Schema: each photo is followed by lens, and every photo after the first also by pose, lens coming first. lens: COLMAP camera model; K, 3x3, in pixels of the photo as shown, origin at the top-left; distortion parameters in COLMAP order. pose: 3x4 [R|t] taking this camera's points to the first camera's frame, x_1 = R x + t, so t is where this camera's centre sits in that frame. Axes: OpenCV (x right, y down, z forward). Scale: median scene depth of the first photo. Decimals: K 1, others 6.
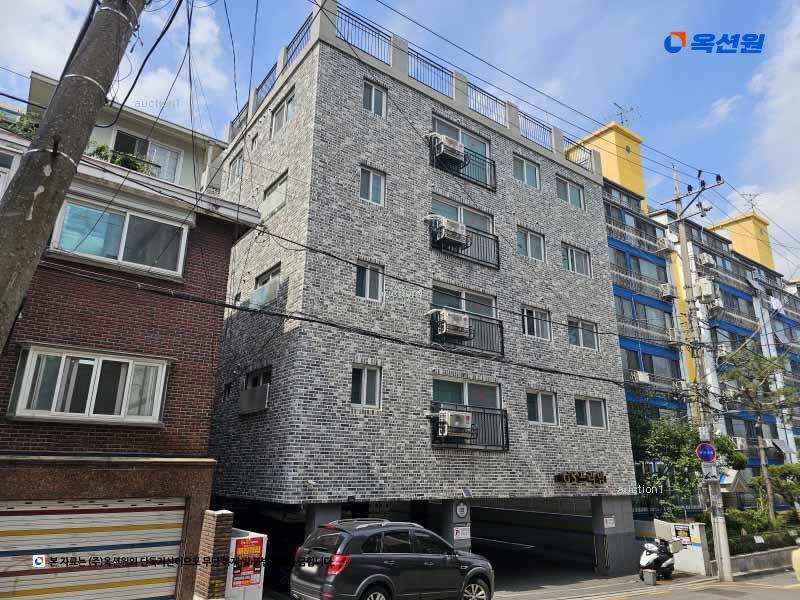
lens RADIAL K [[541.7, 0, 400.0], [0, 541.7, 300.0], [0, 0, 1]] dist [0.053106, -0.052576]
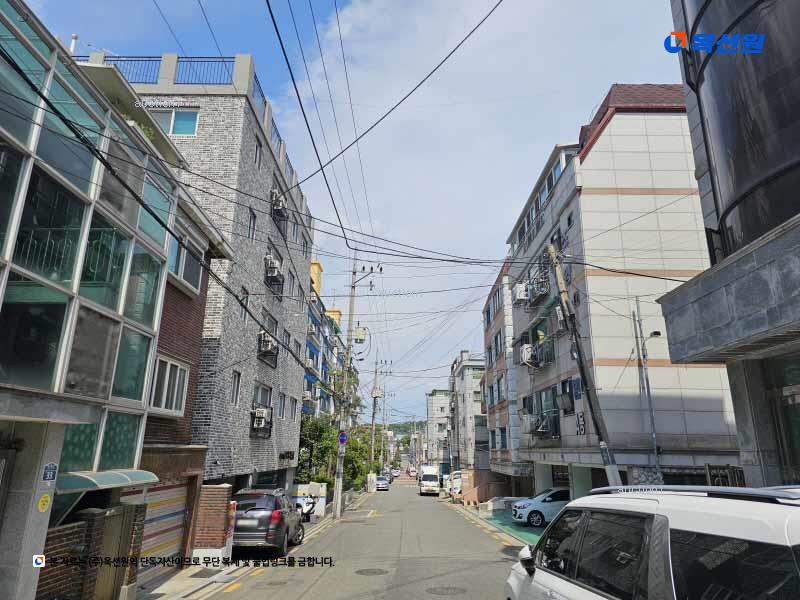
lens RADIAL K [[541.7, 0, 400.0], [0, 541.7, 300.0], [0, 0, 1]] dist [0.053106, -0.052576]
pose [[0.605305, 0.217777, 0.765624, -0.815701], [-0.252320, 0.964739, -0.074929, -0.044205], [-0.754945, -0.147827, 0.638910, -0.089656]]
